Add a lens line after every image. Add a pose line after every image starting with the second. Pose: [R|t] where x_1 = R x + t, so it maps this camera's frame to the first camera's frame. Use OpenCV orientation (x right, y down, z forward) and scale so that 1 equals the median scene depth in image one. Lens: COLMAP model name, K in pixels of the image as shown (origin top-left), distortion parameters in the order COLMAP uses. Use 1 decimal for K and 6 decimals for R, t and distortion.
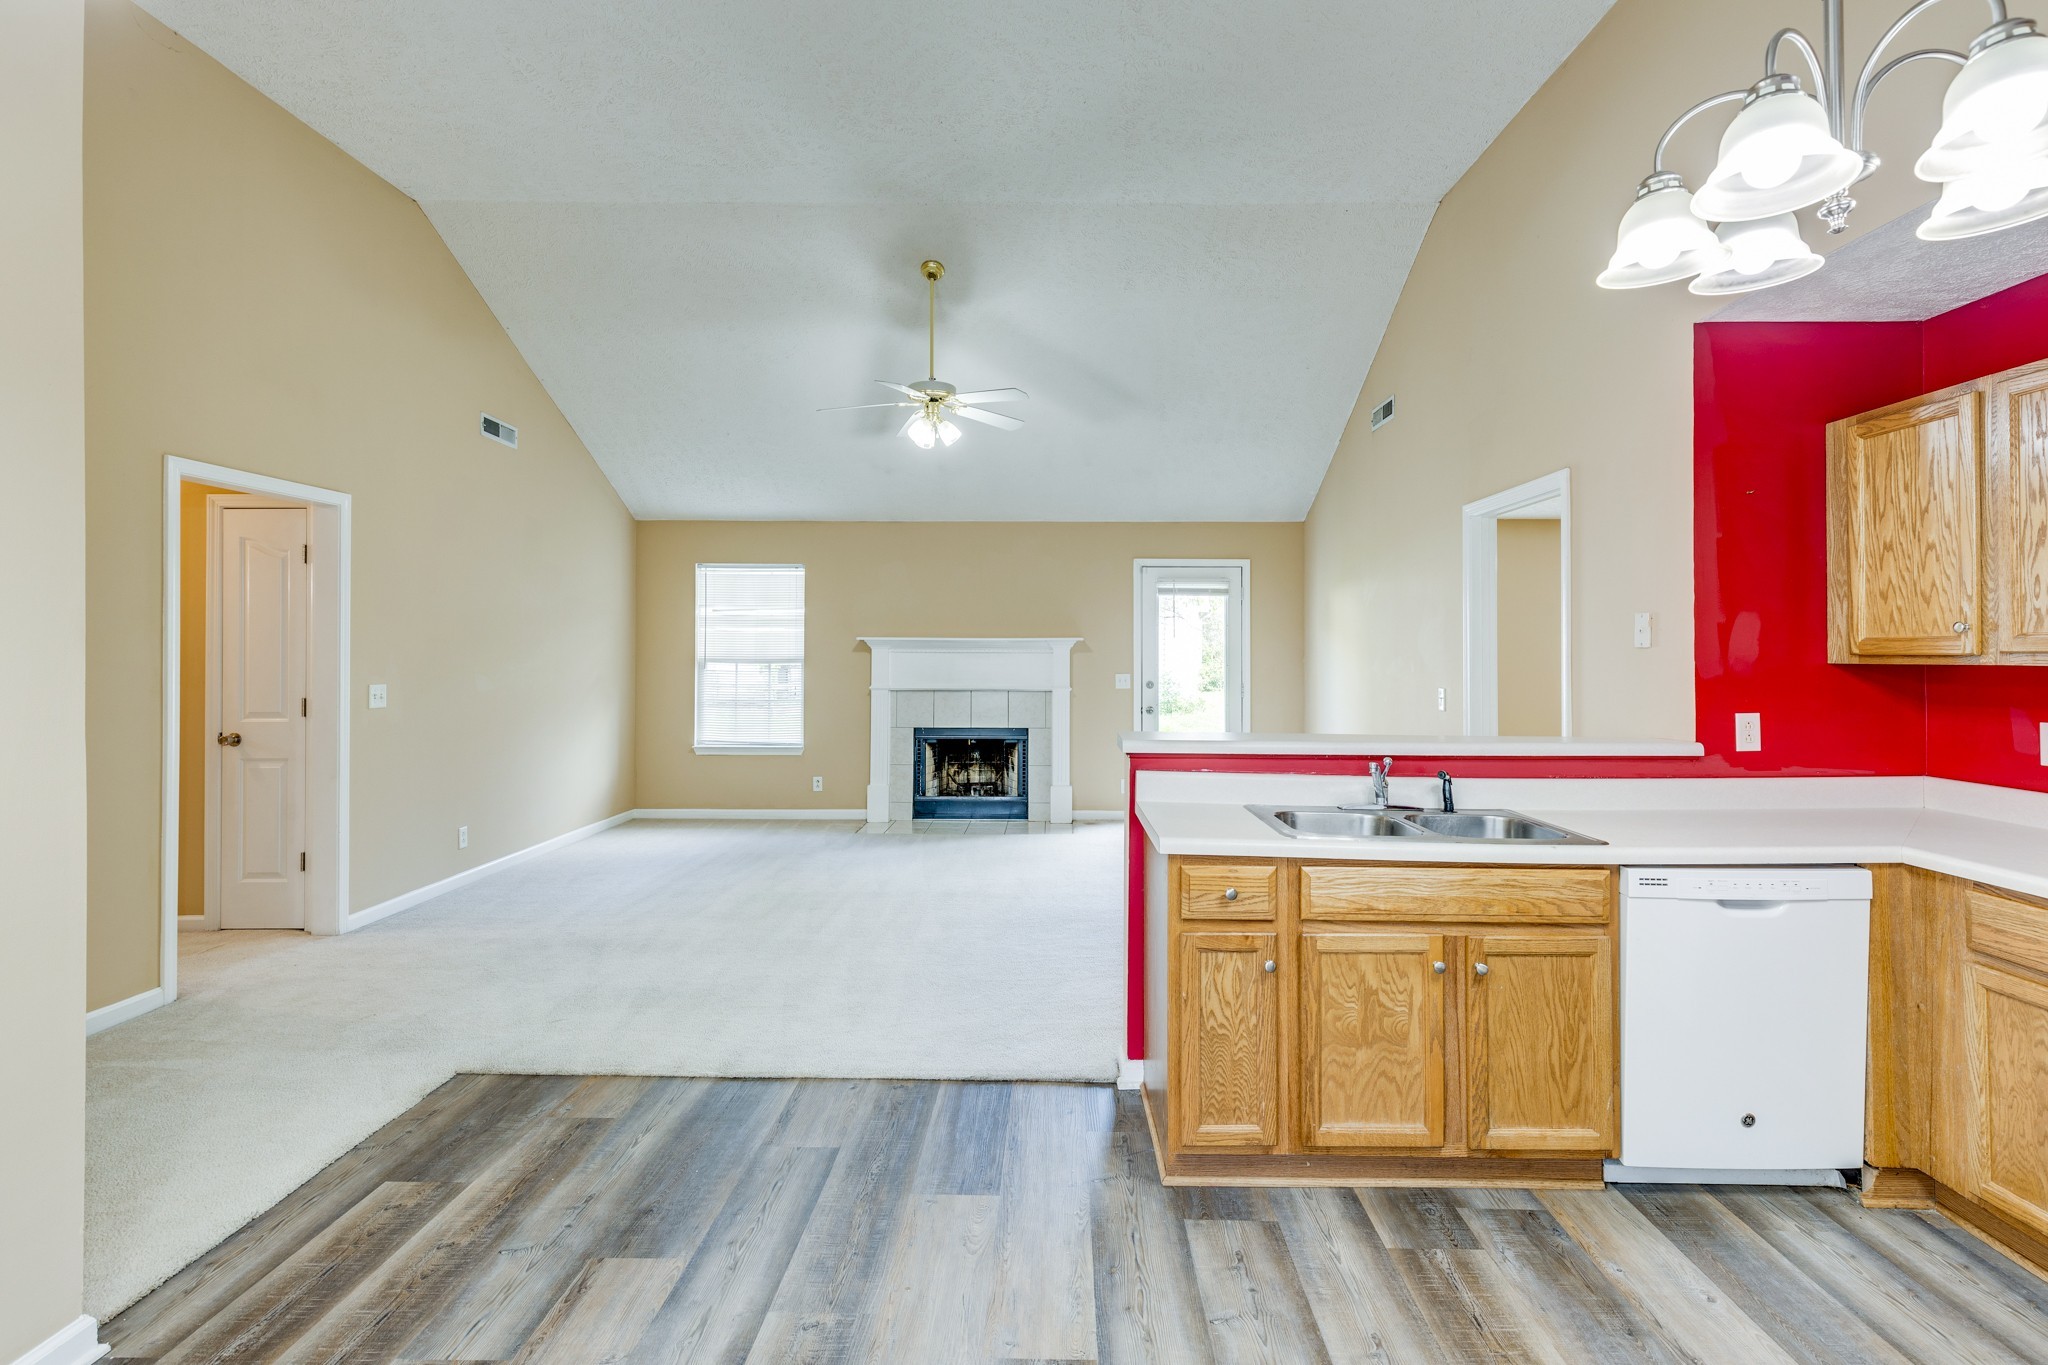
lens RADIAL K [[936.2, 0, 1033.9], [0, 936.2, 648.5], [0, 0, 1]] dist [0.004098, -0.000076]
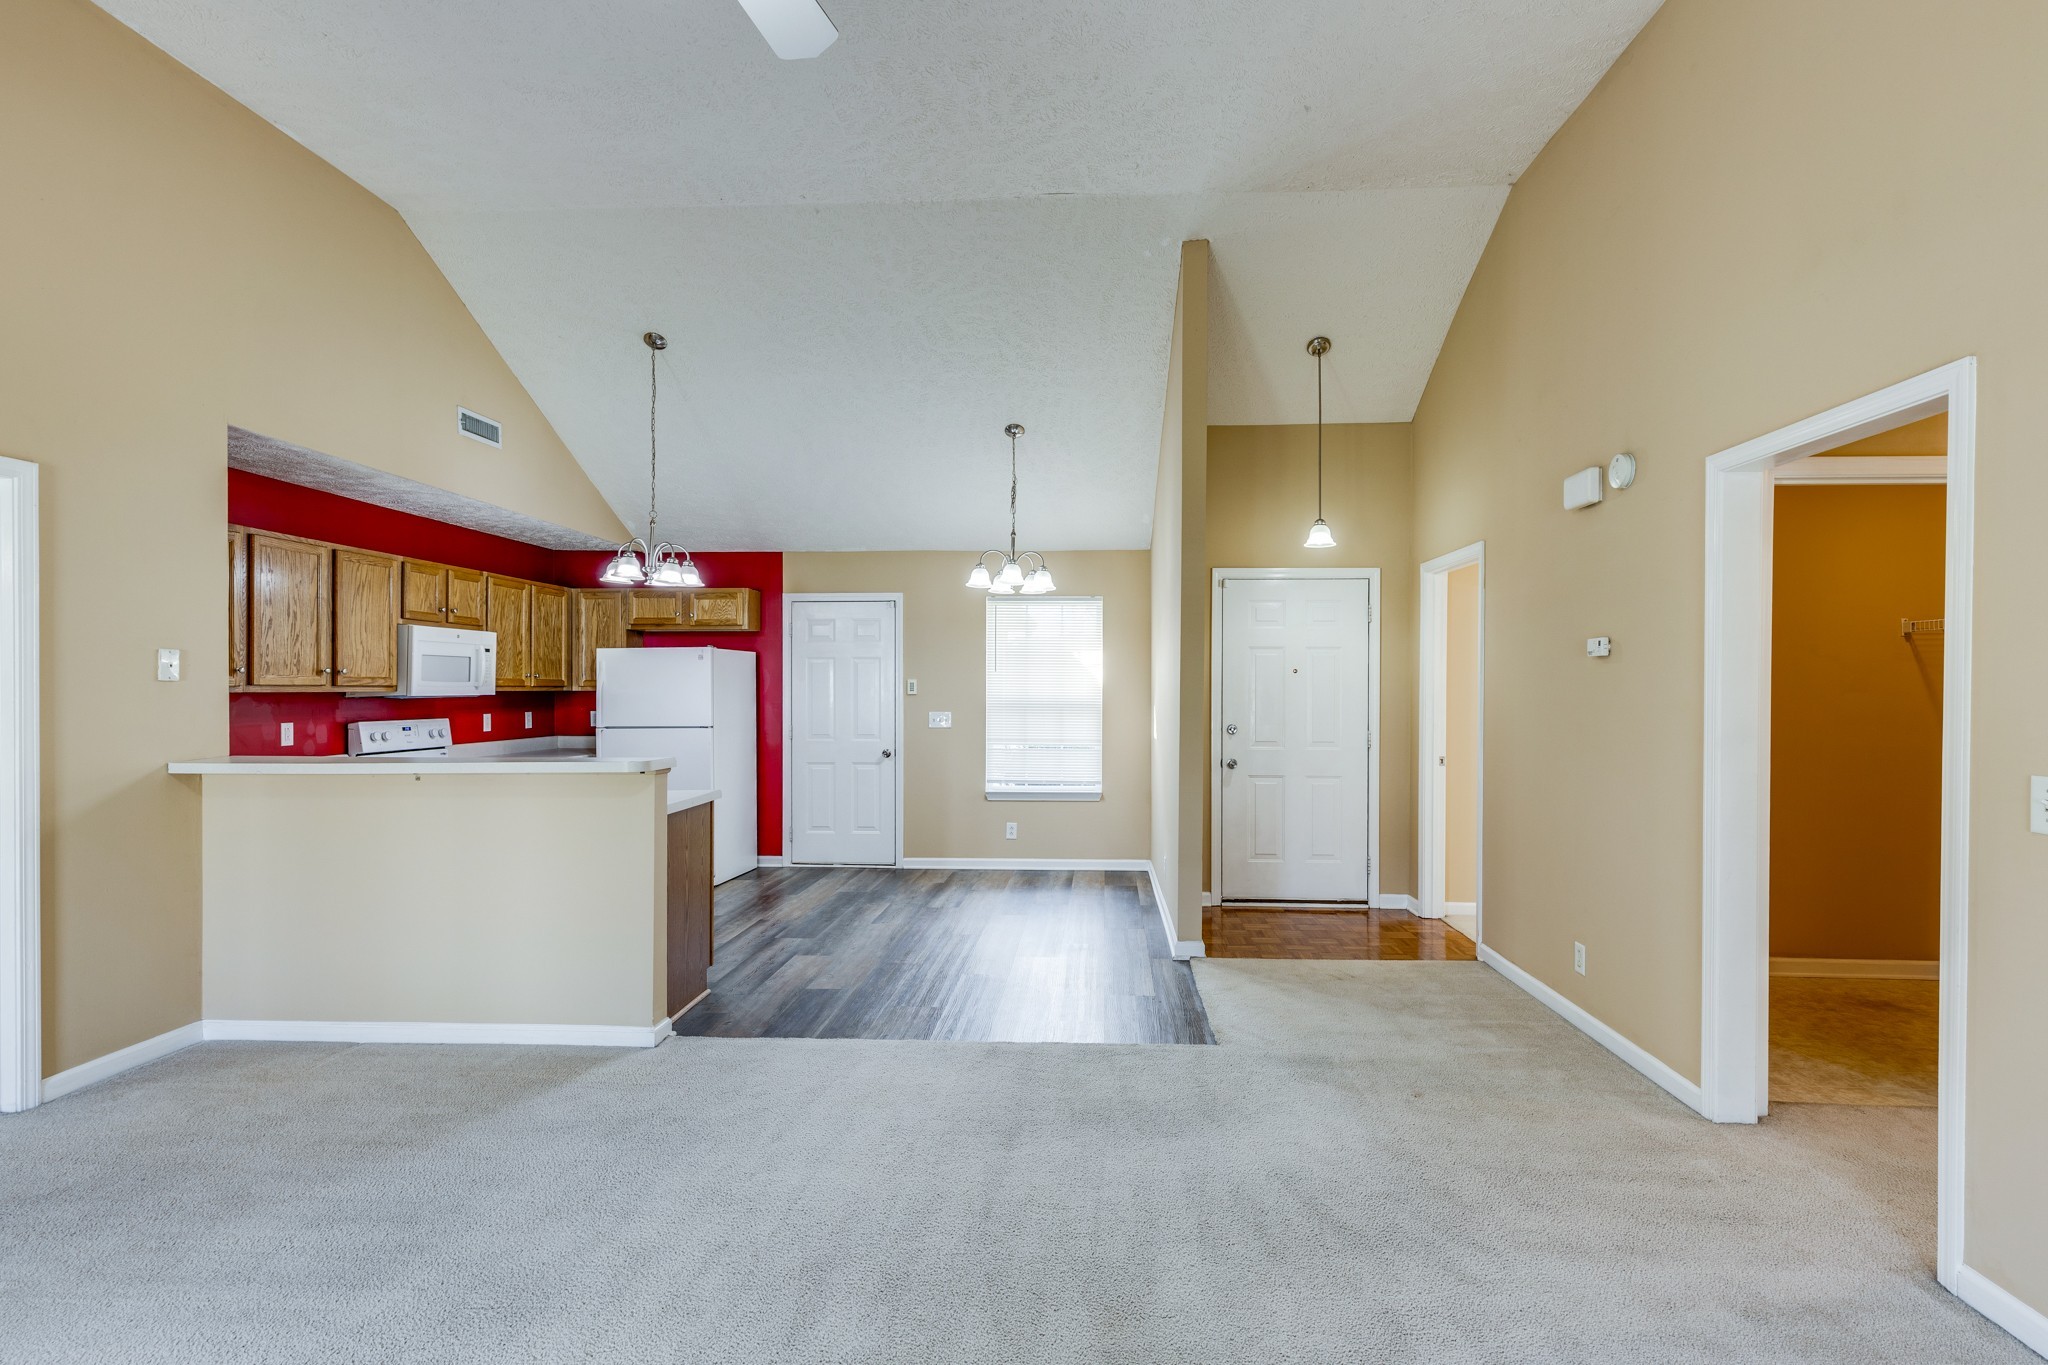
lens RADIAL K [[994.6, 0, 1044.6], [0, 994.6, 691.6], [0, 0, 1]] dist [0.013805, -0.000004]
pose [[-0.999172, -0.006884, 0.040087, -0.177149], [-0.006837, 0.999976, 0.001326, 0.001306], [-0.040095, 0.001051, -0.999195, 0.902325]]
